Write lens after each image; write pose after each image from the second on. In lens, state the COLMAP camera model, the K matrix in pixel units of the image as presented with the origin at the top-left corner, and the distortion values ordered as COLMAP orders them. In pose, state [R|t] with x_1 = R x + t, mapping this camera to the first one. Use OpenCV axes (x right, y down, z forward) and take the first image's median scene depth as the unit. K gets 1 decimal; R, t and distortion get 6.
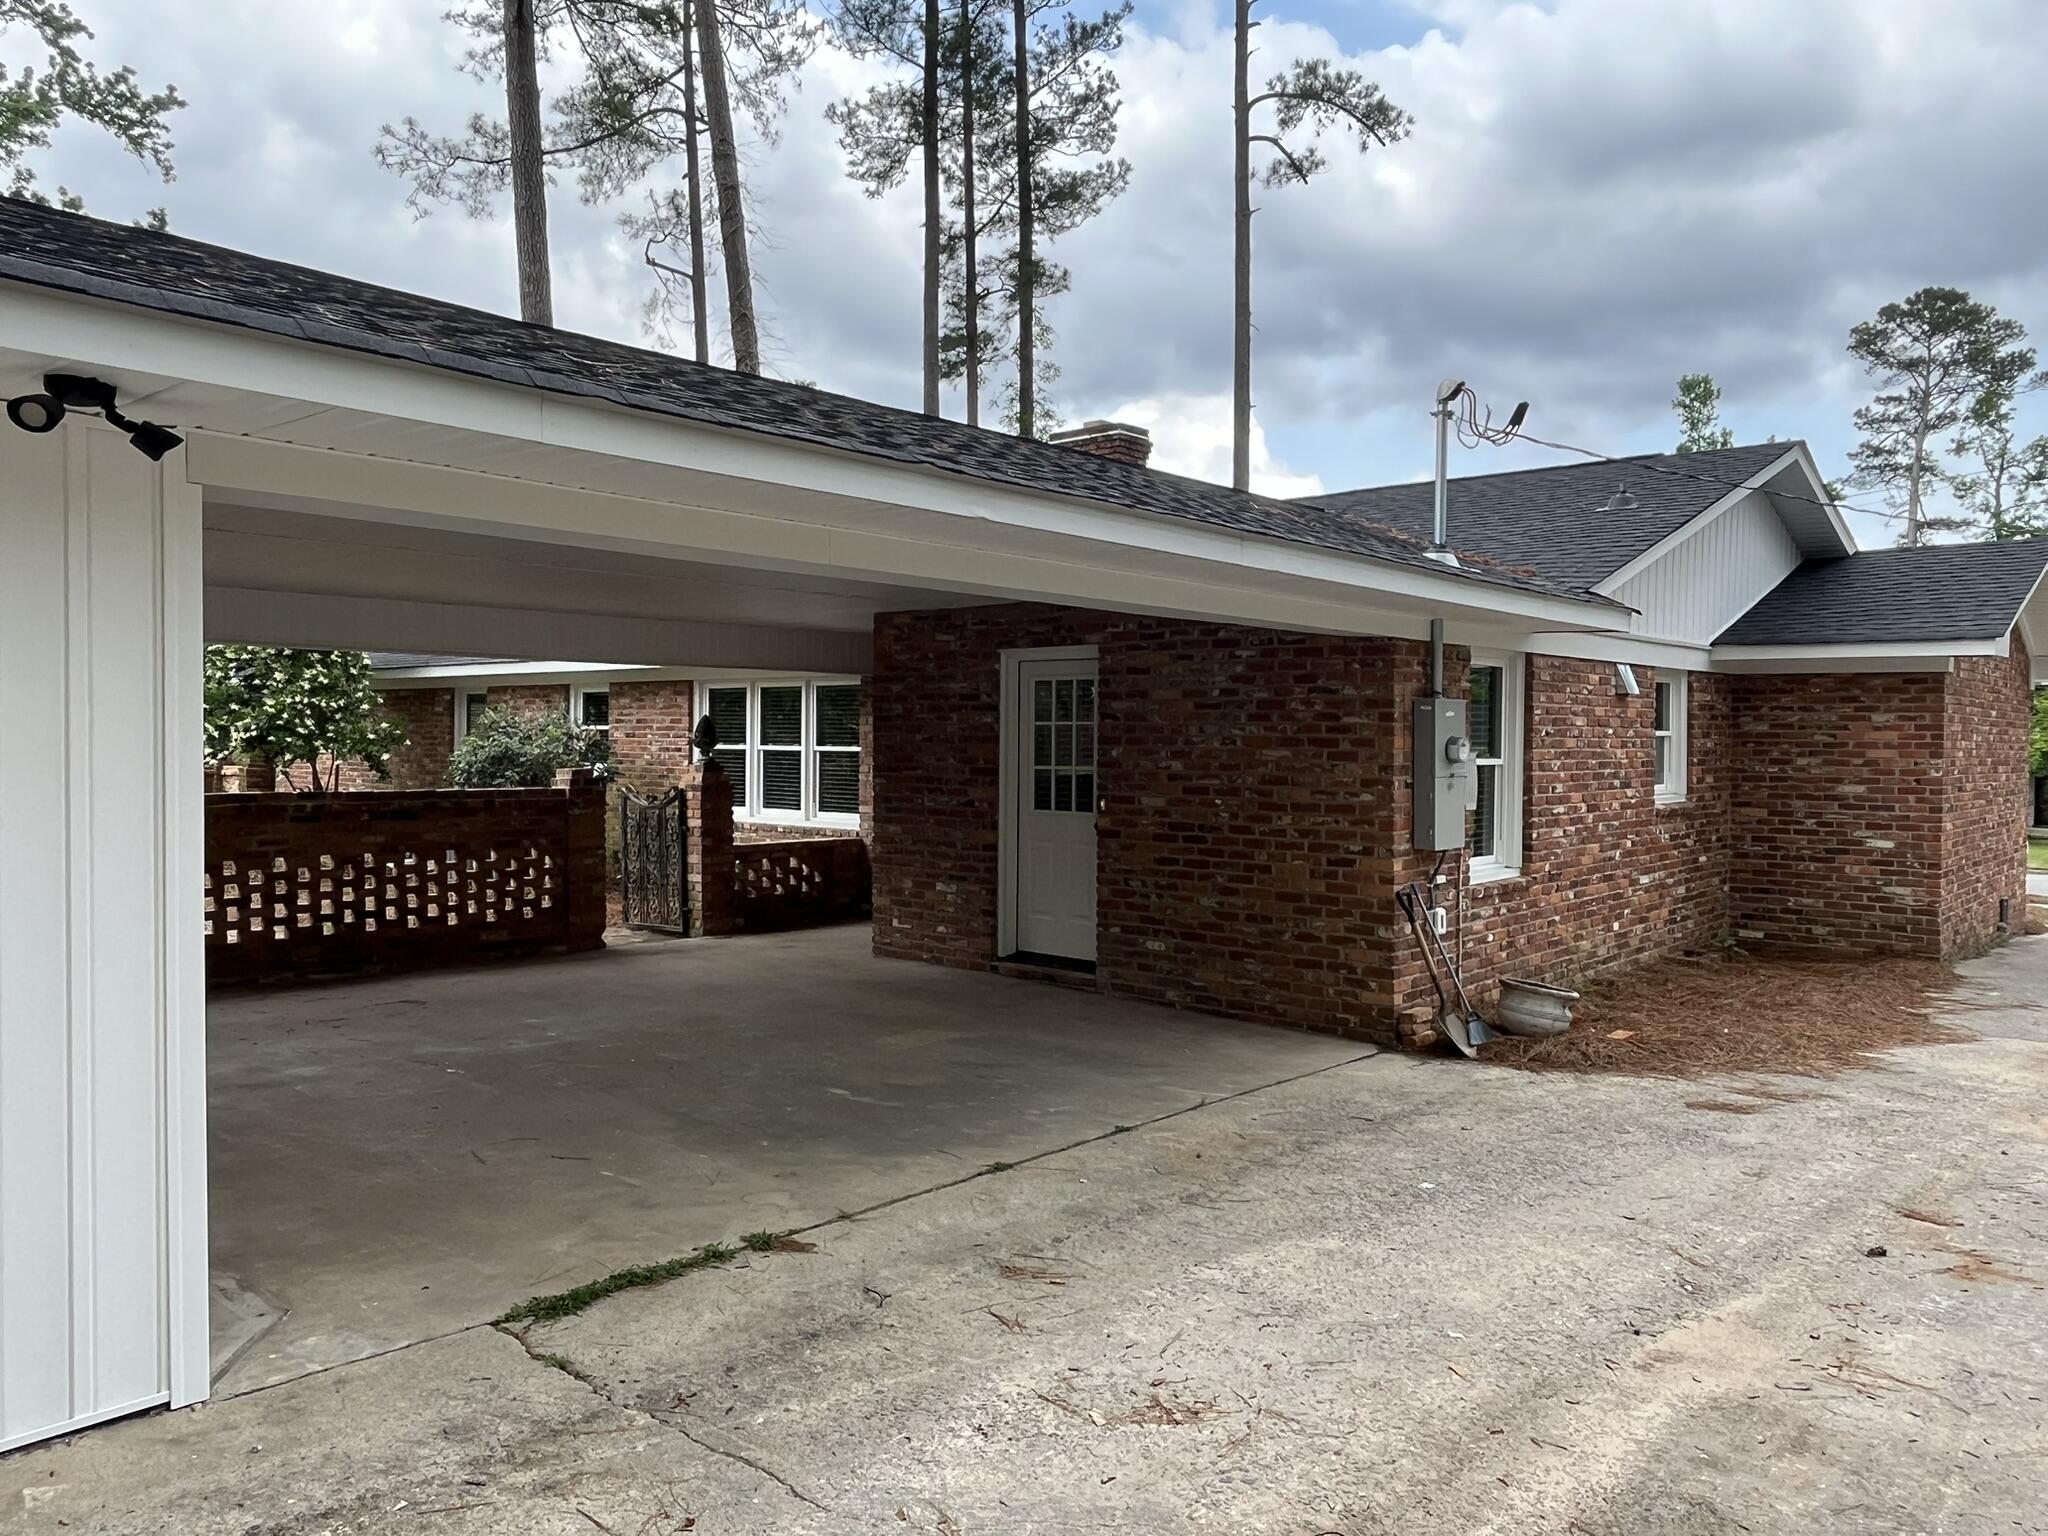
lens RADIAL K [[1457.9, 0, 1019.8], [0, 1457.9, 769.5], [0, 0, 1]] dist [-0.005269, -0.000811]
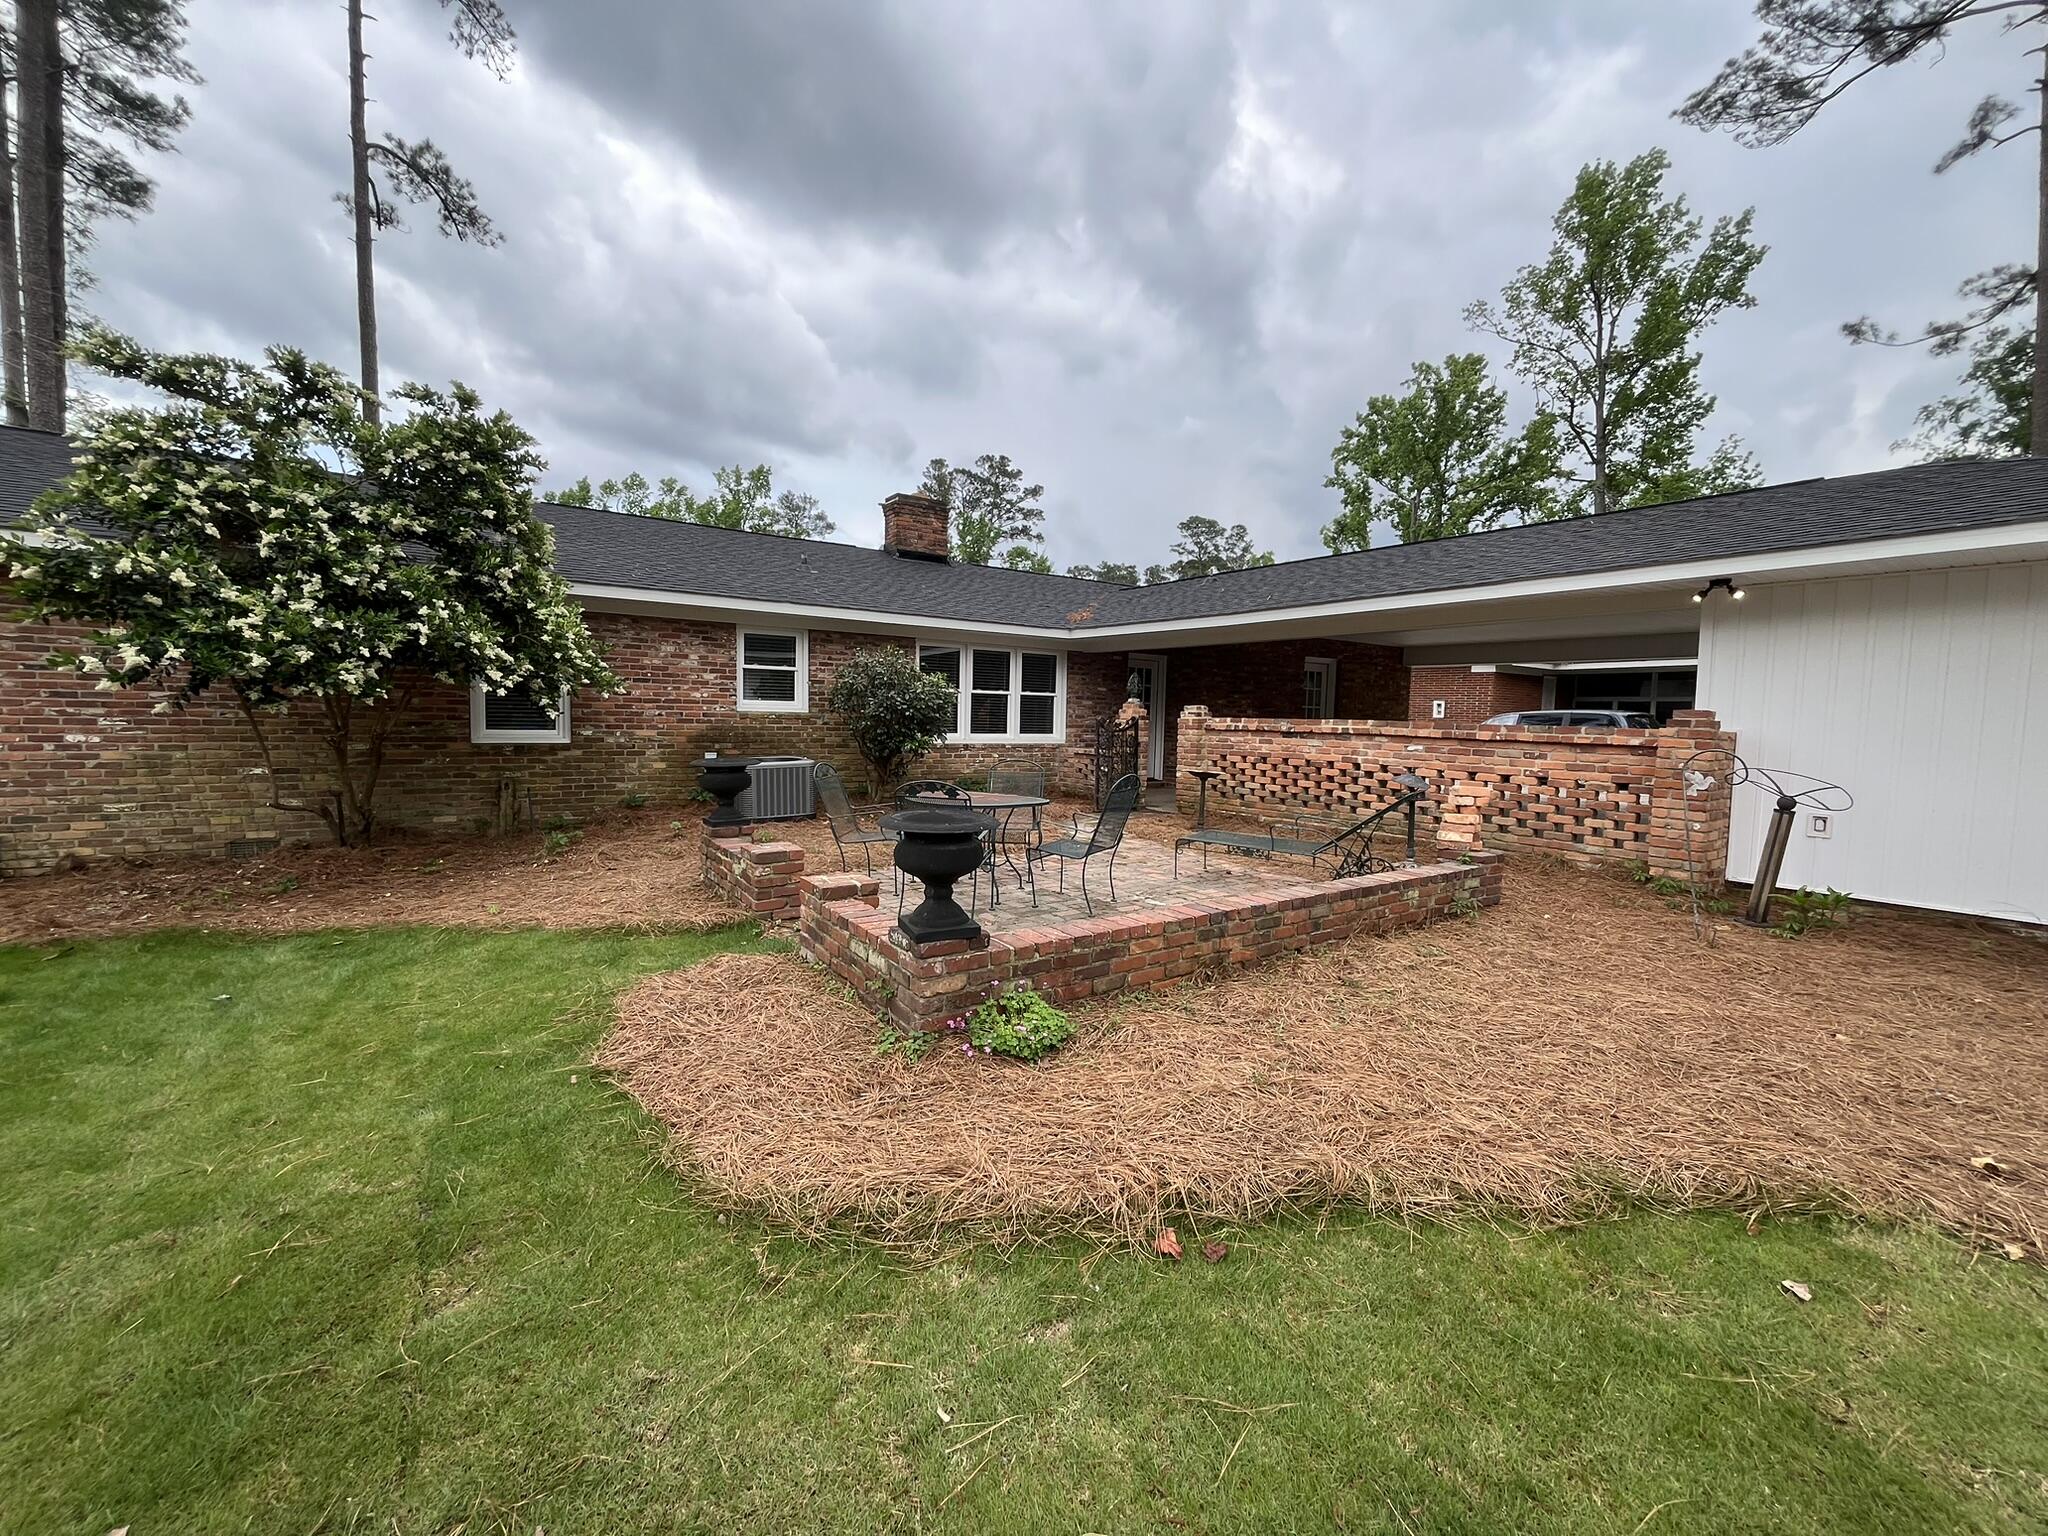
lens RADIAL K [[829.7, 0, 1022.8], [0, 829.7, 762.7], [0, 0, 1]] dist [-0.002303, -0.000227]
pose [[0.245059, -0.060988, 0.967588, -0.963830], [-0.002323, 0.997980, 0.063492, 0.003053], [-0.969505, -0.017807, 0.244422, 0.752663]]
